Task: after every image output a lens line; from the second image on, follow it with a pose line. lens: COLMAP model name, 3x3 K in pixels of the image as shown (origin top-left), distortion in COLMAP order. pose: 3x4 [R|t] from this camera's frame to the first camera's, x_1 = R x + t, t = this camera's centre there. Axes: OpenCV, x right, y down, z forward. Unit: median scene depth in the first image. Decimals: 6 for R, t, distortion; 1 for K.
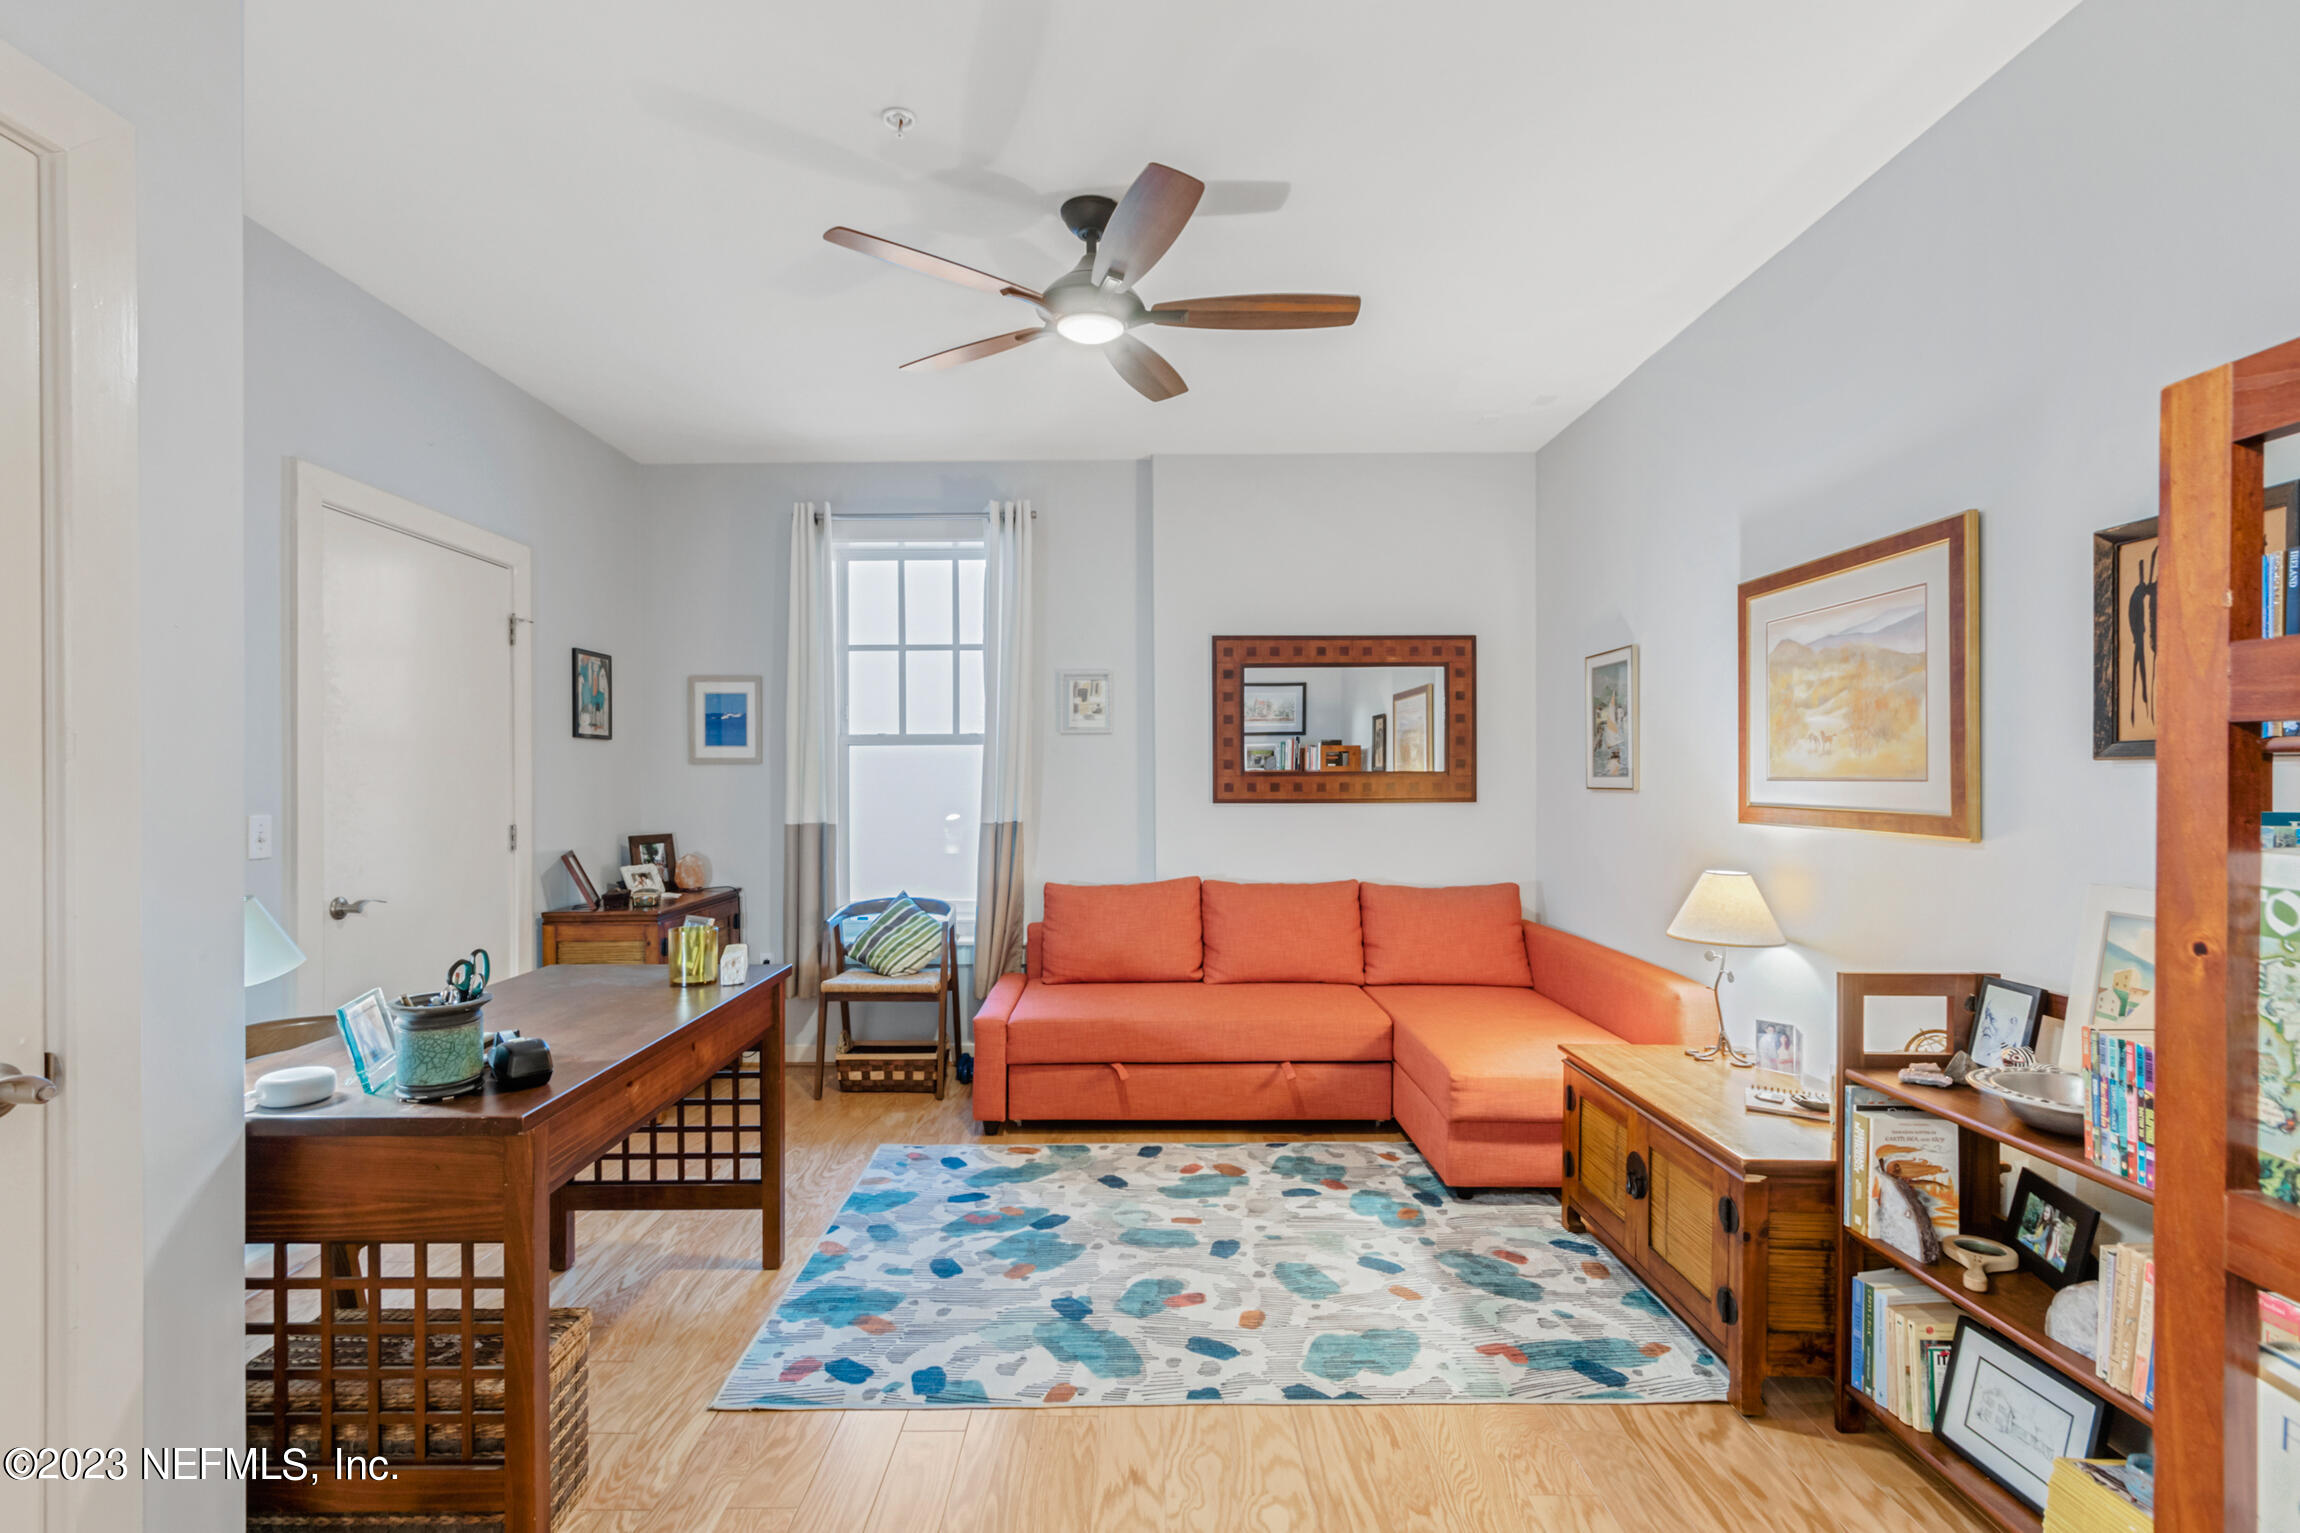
lens RADIAL K [[1085.1, 0, 1117.4], [0, 1085.1, 784.5], [0, 0, 1]] dist [-0.001401, -0.000371]
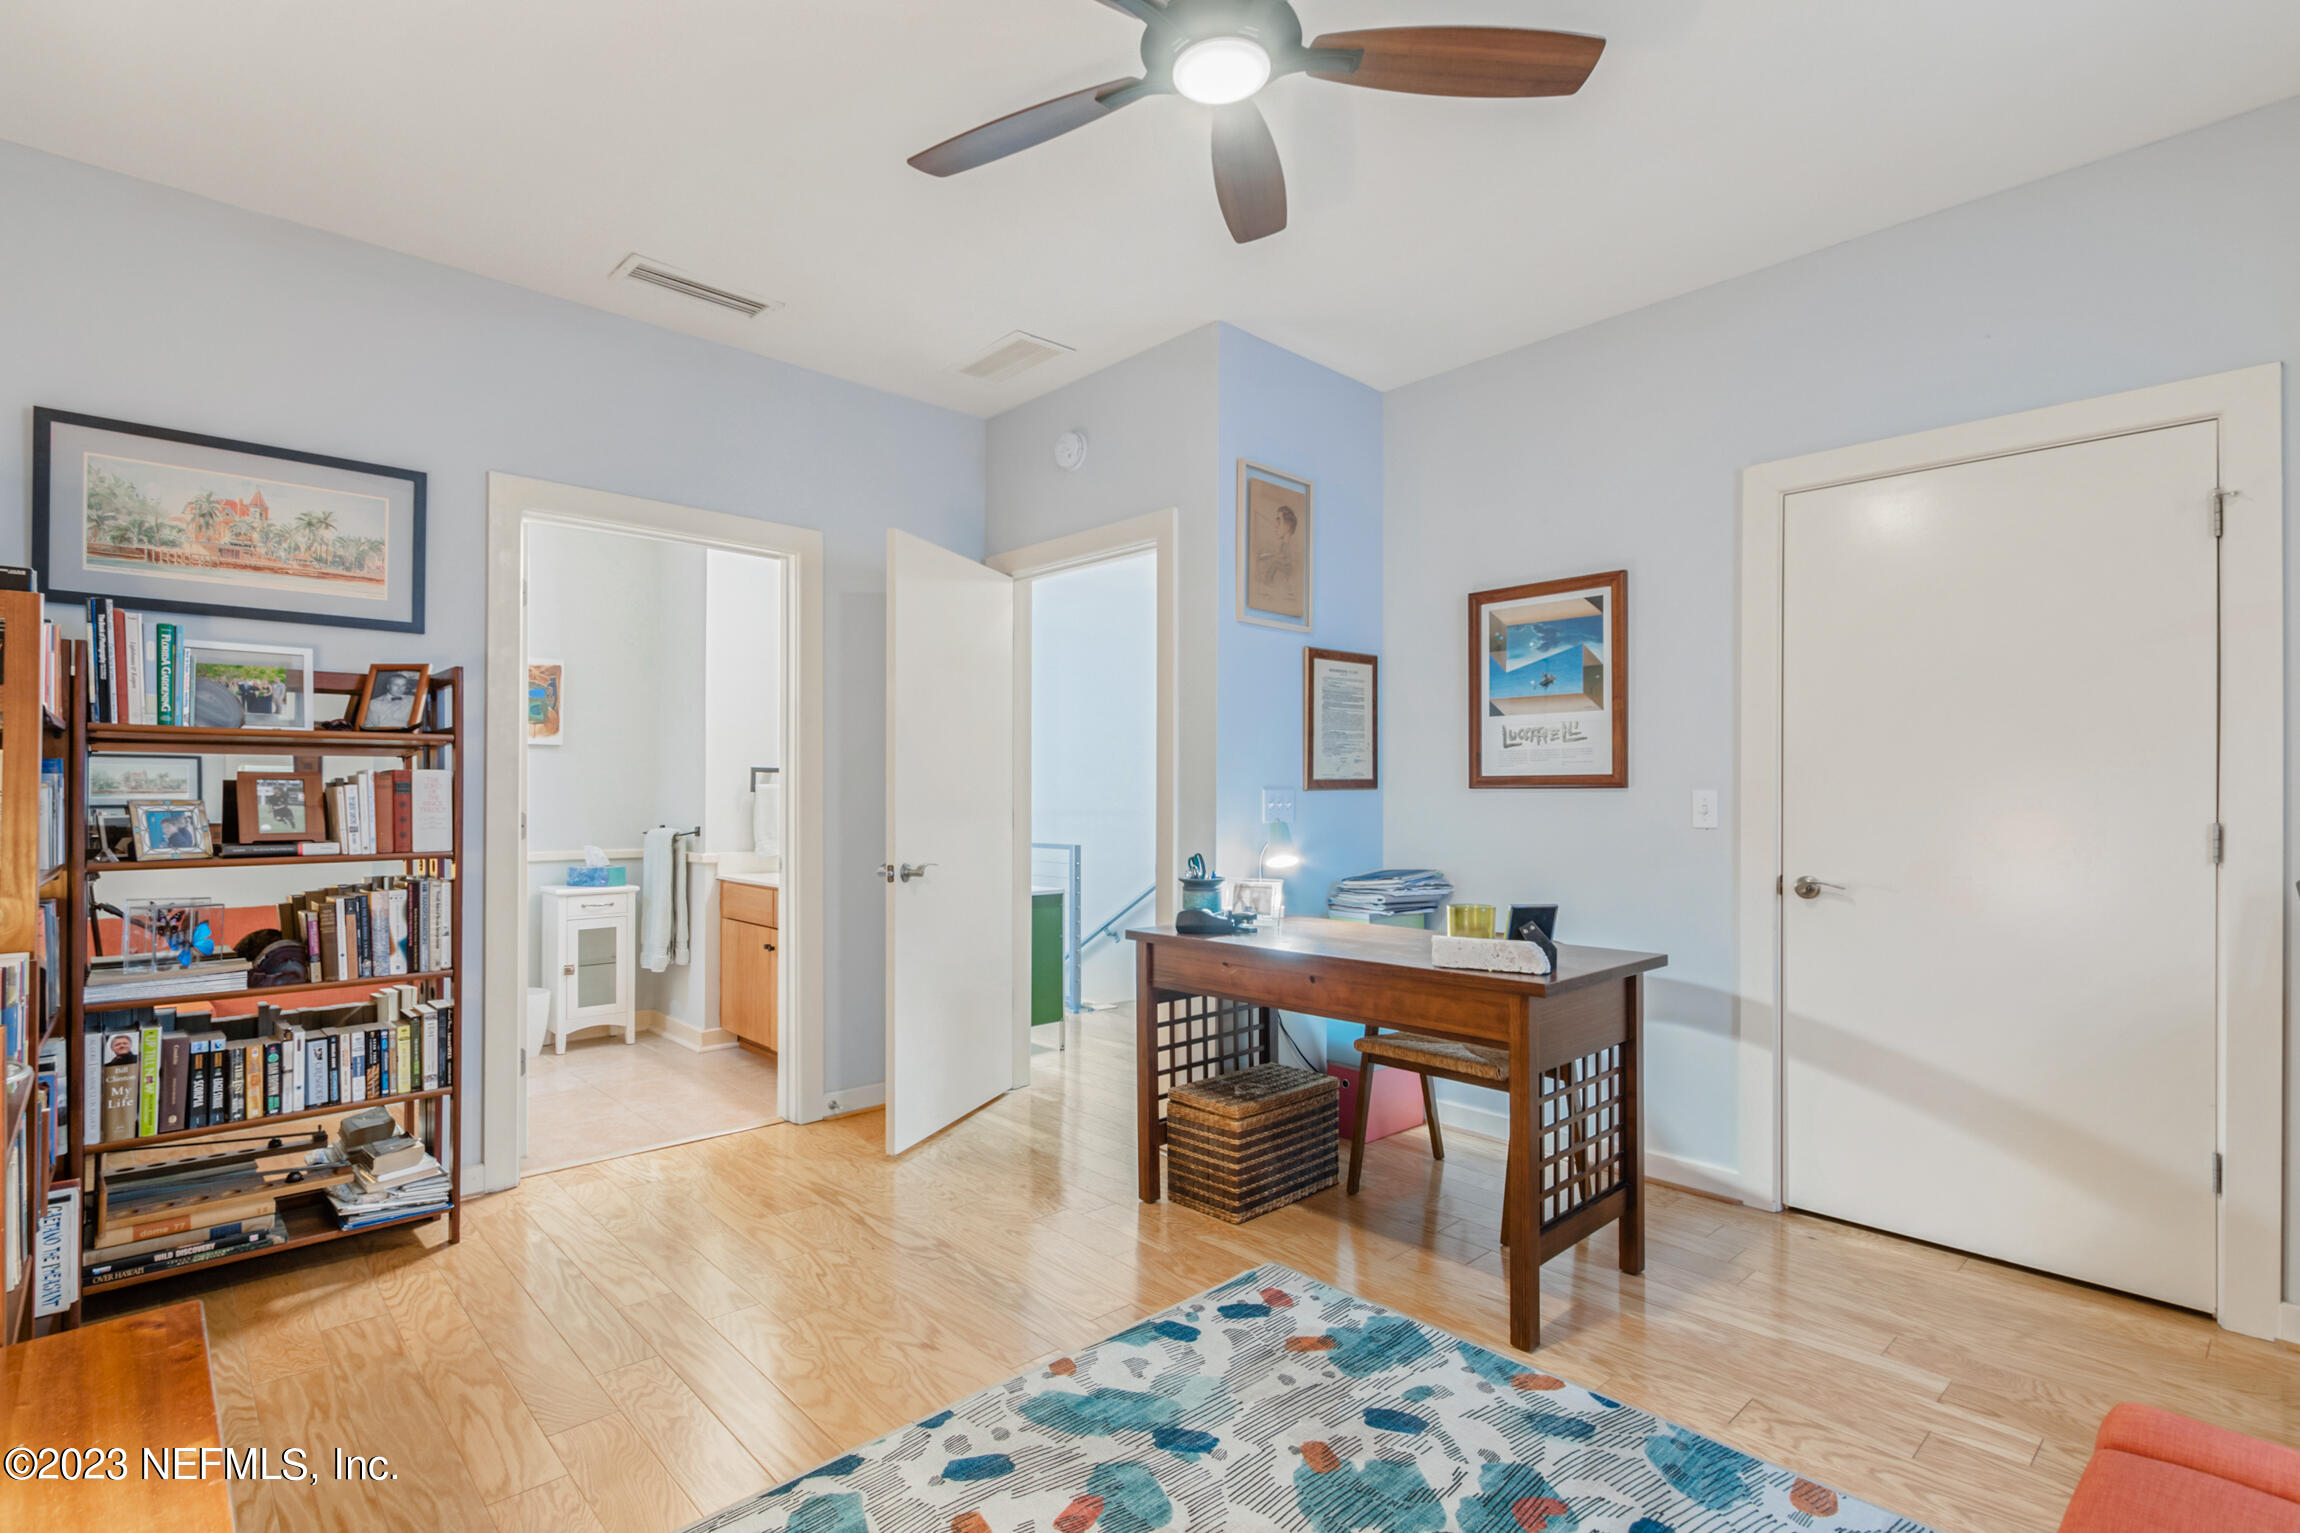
lens RADIAL K [[1085.1, 0, 1117.4], [0, 1085.1, 784.5], [0, 0, 1]] dist [-0.001401, -0.000371]
pose [[-0.733100, -0.002102, -0.680117, 0.555422], [-0.001541, 0.999998, -0.001429, 0.028100], [0.680119, 0.000001, -0.733102, 1.667906]]
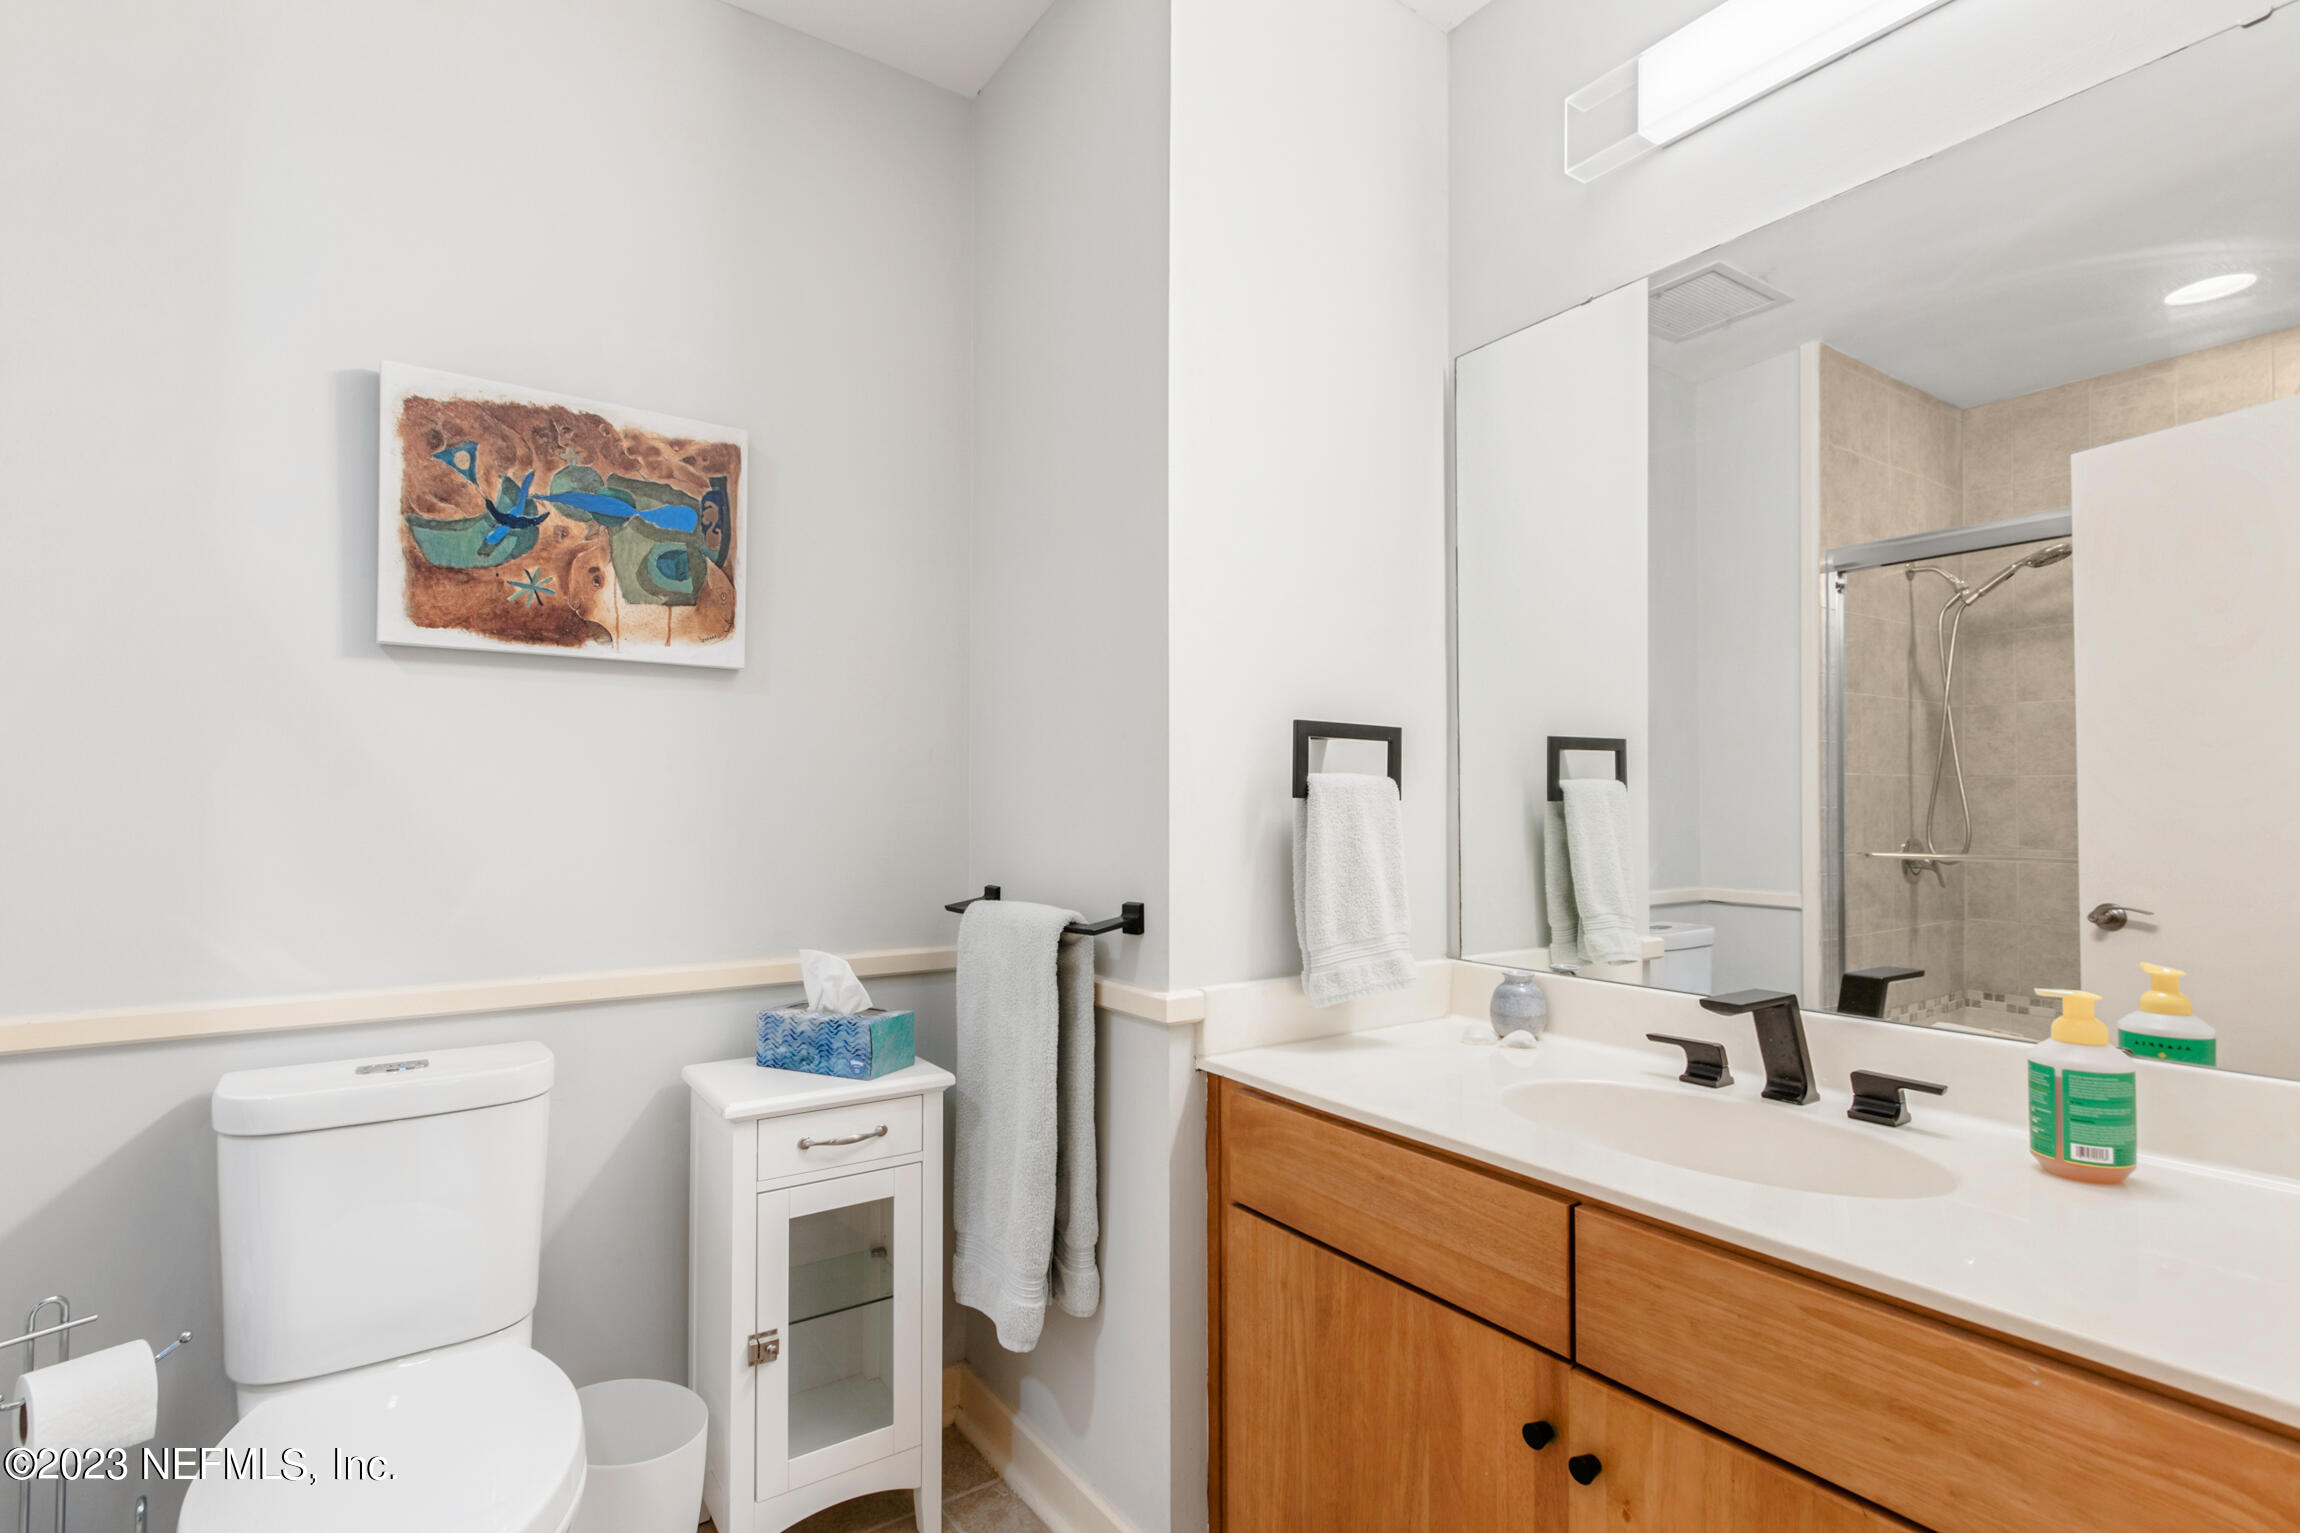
lens RADIAL K [[1085.1, 0, 1117.4], [0, 1085.1, 784.5], [0, 0, 1]] dist [-0.001401, -0.000371]
pose [[-0.824997, -0.005591, -0.565110, 0.458143], [0.005063, 0.999838, -0.017284, 0.031725], [0.565115, -0.017120, -0.824835, 1.326862]]
